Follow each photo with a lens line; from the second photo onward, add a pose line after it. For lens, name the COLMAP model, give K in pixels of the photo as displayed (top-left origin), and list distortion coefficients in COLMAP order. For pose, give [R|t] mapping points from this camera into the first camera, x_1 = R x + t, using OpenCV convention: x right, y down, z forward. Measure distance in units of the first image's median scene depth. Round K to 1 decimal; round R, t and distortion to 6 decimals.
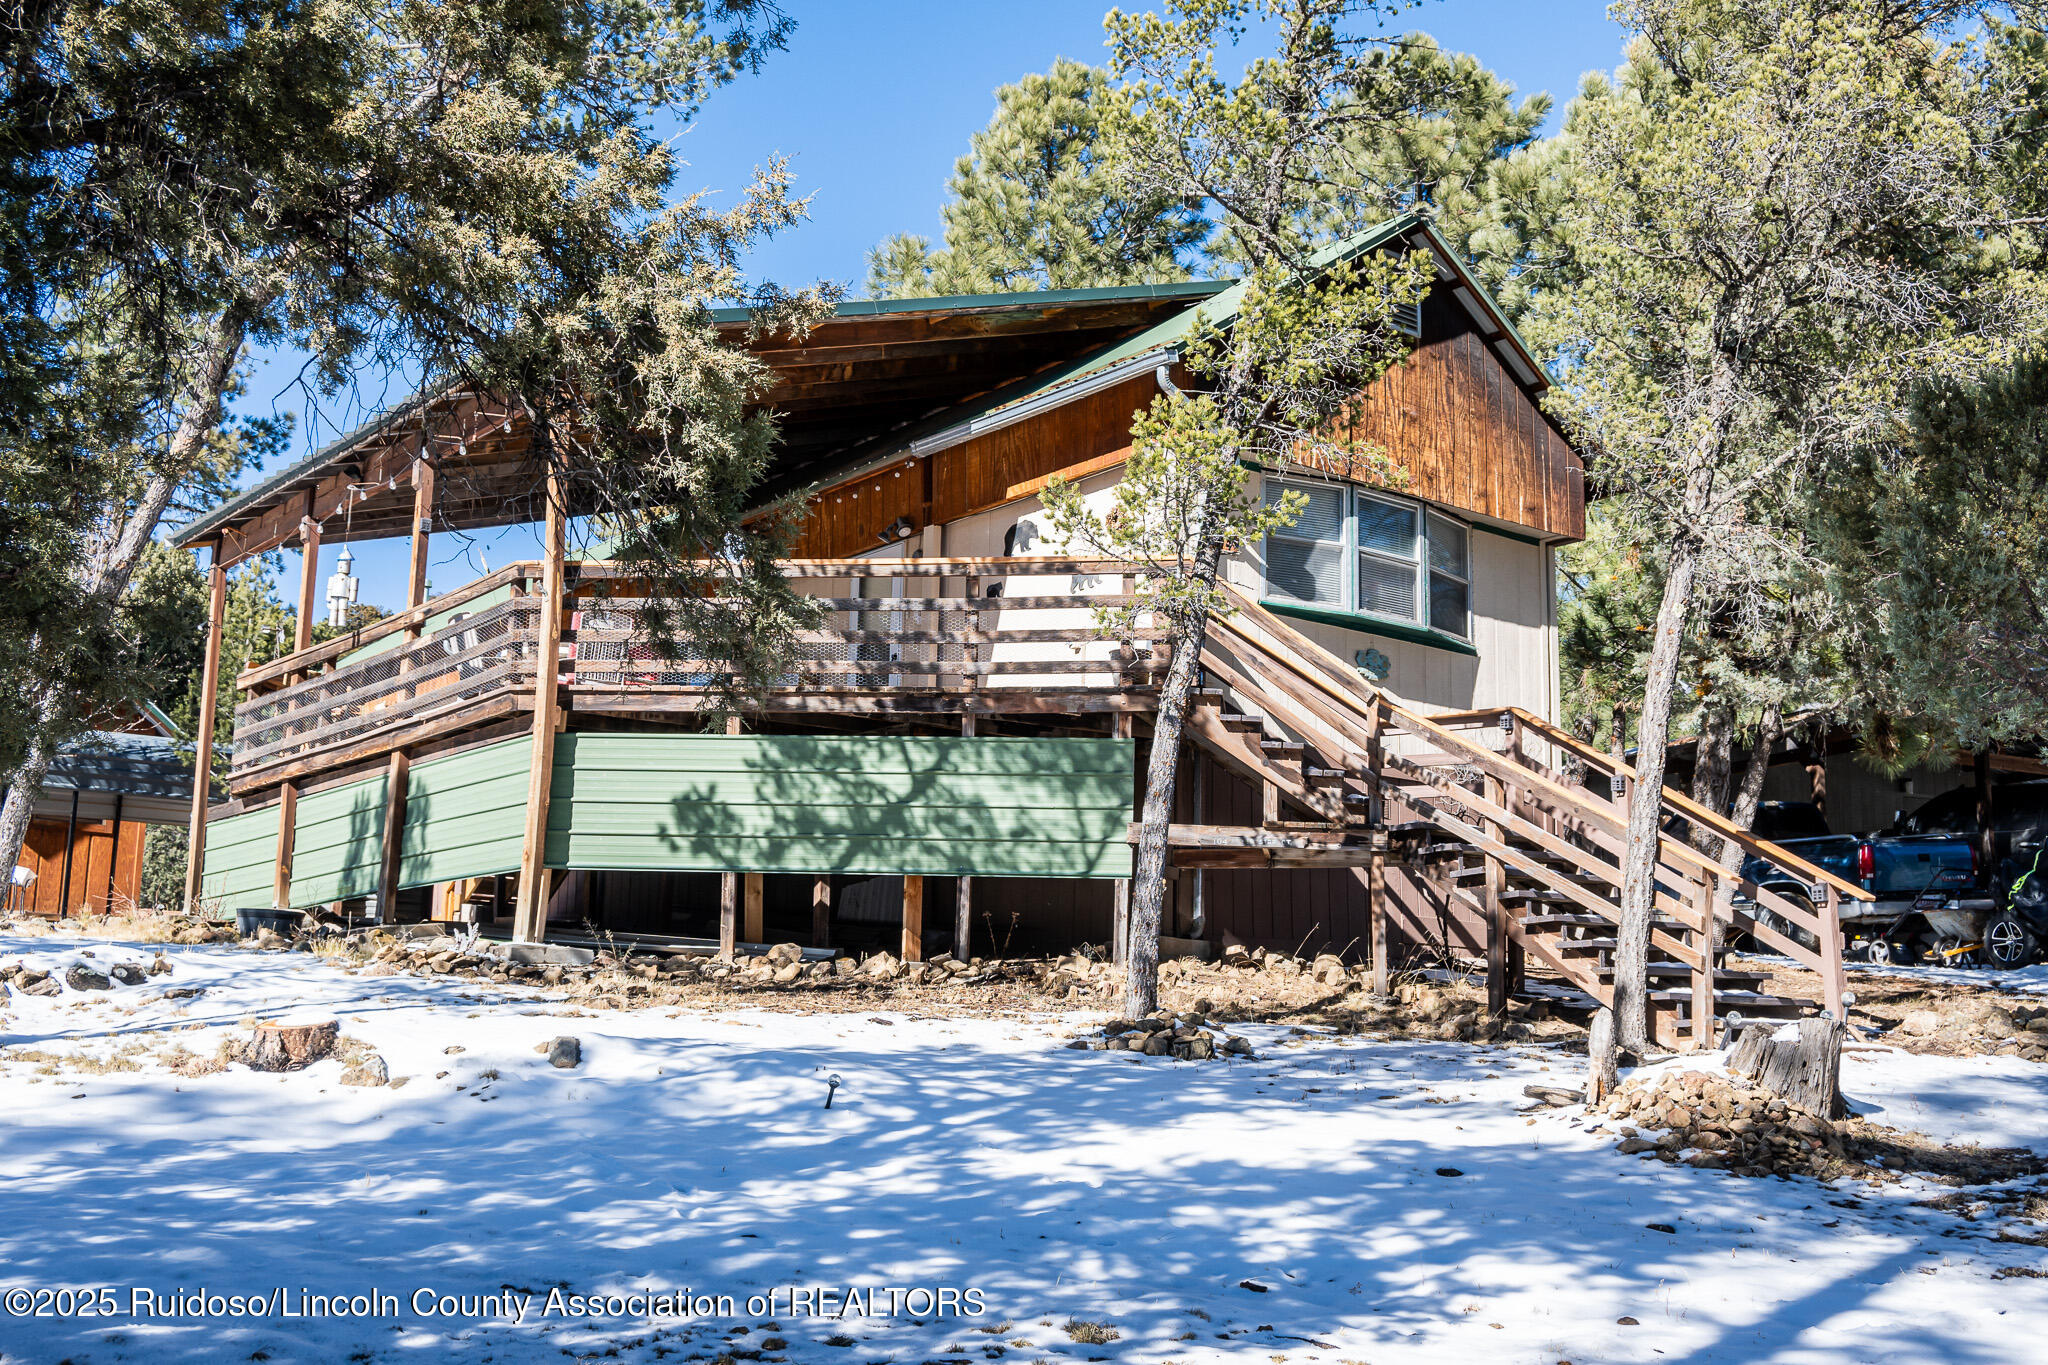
lens RADIAL K [[1996.2, 0, 1024.0], [0, 1996.2, 682.5], [0, 0, 1]] dist [-0.018324, -0.020487]
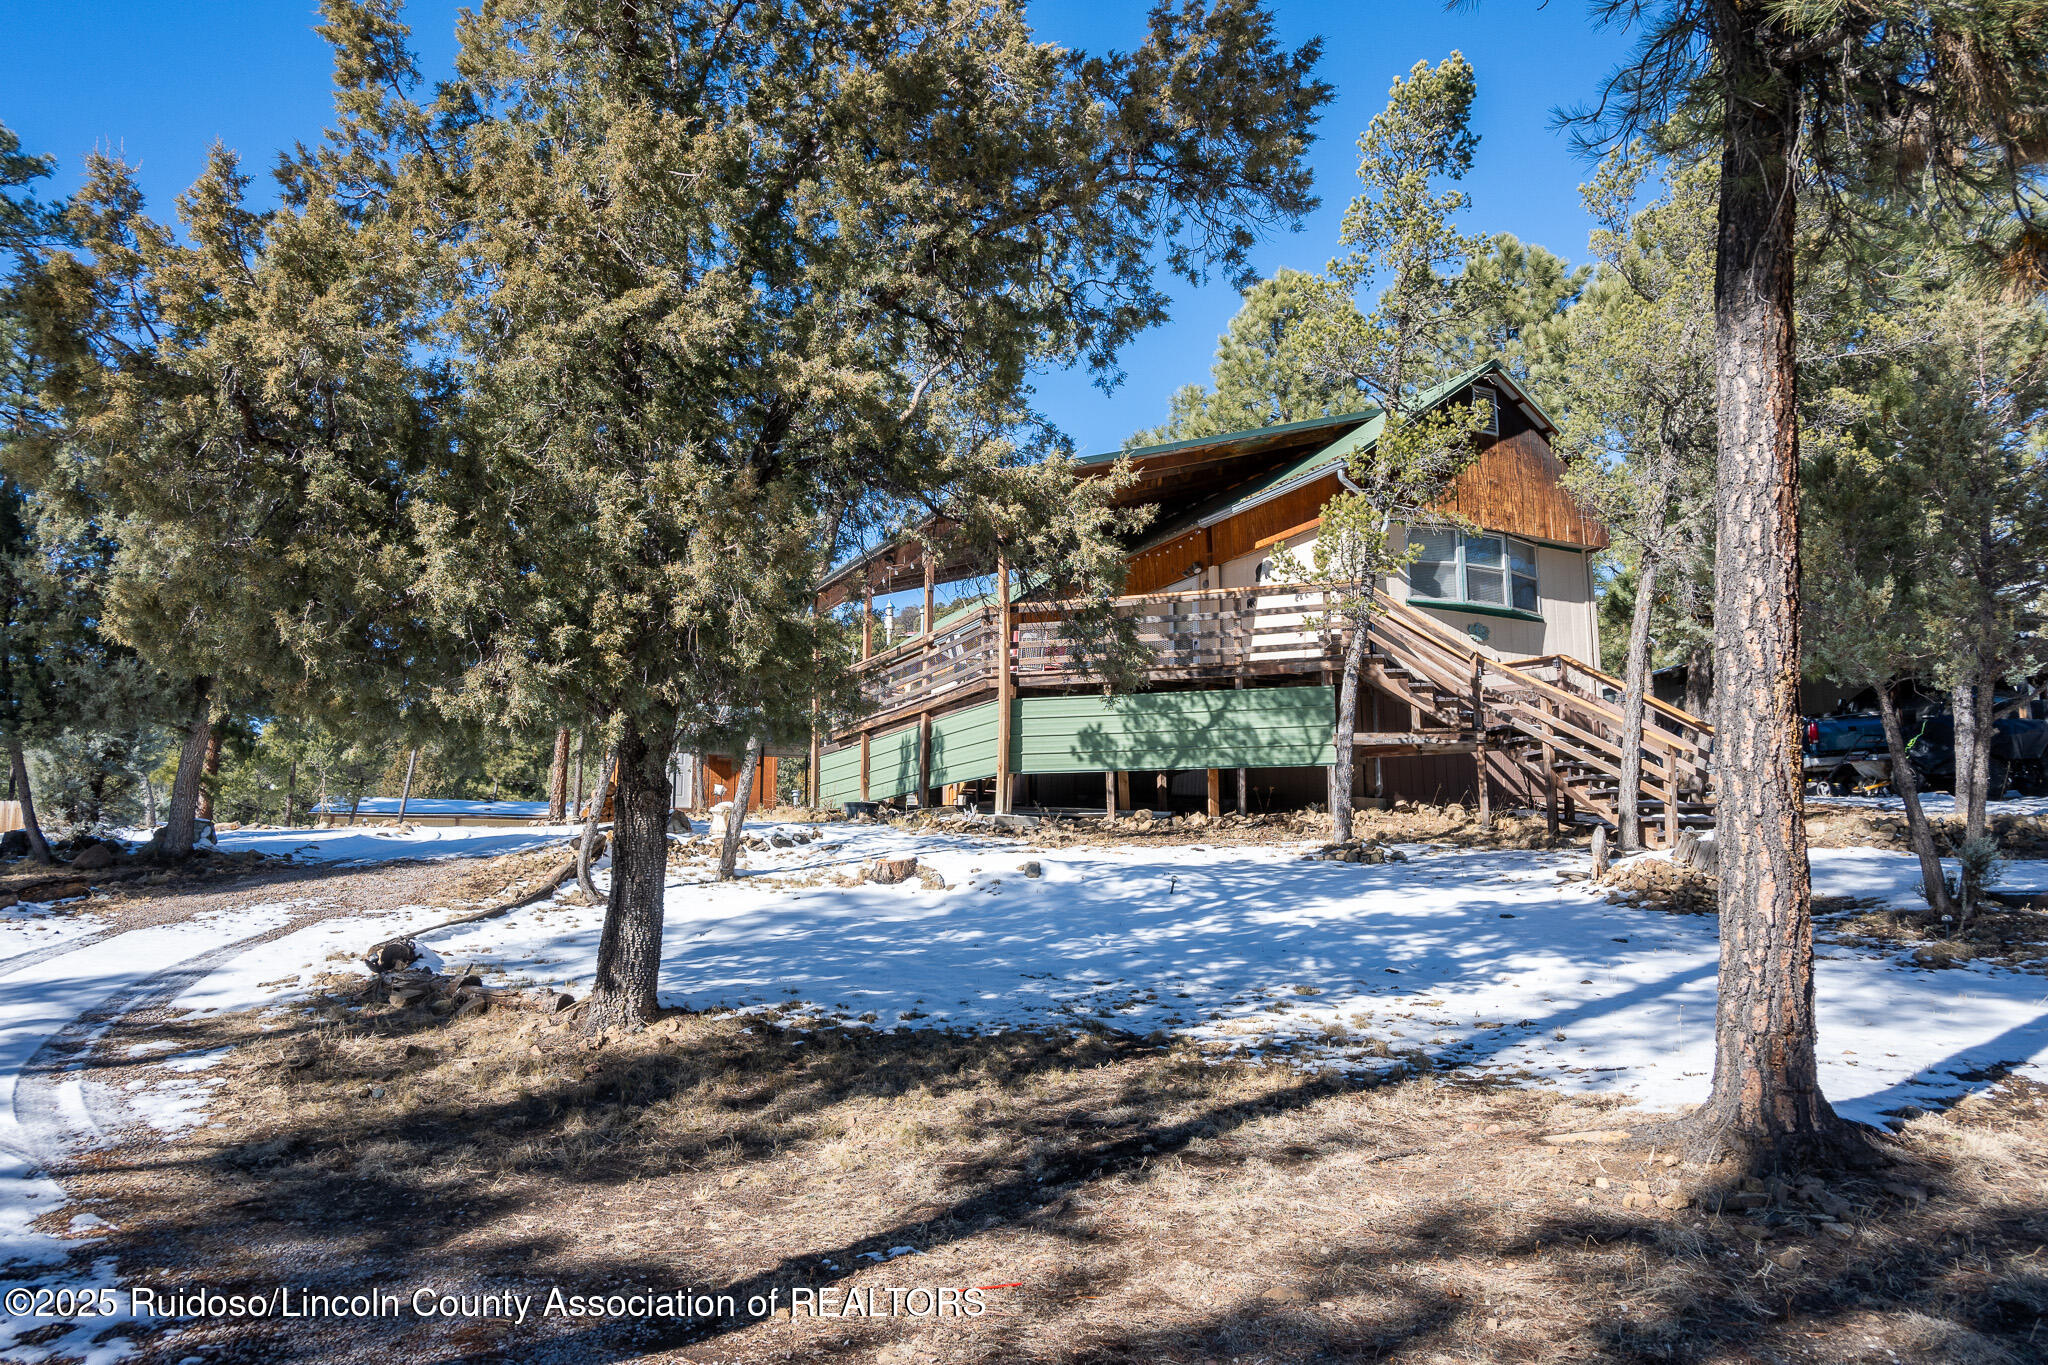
lens RADIAL K [[1595.6, 0, 1024.0], [0, 1595.6, 682.5], [0, 0, 1]] dist [-0.074014, 0.002107]
pose [[0.981622, -0.052502, -0.183474, 0.044220], [0.060664, 0.997390, 0.039156, -0.046915], [0.180939, -0.049566, 0.982244, -0.431698]]
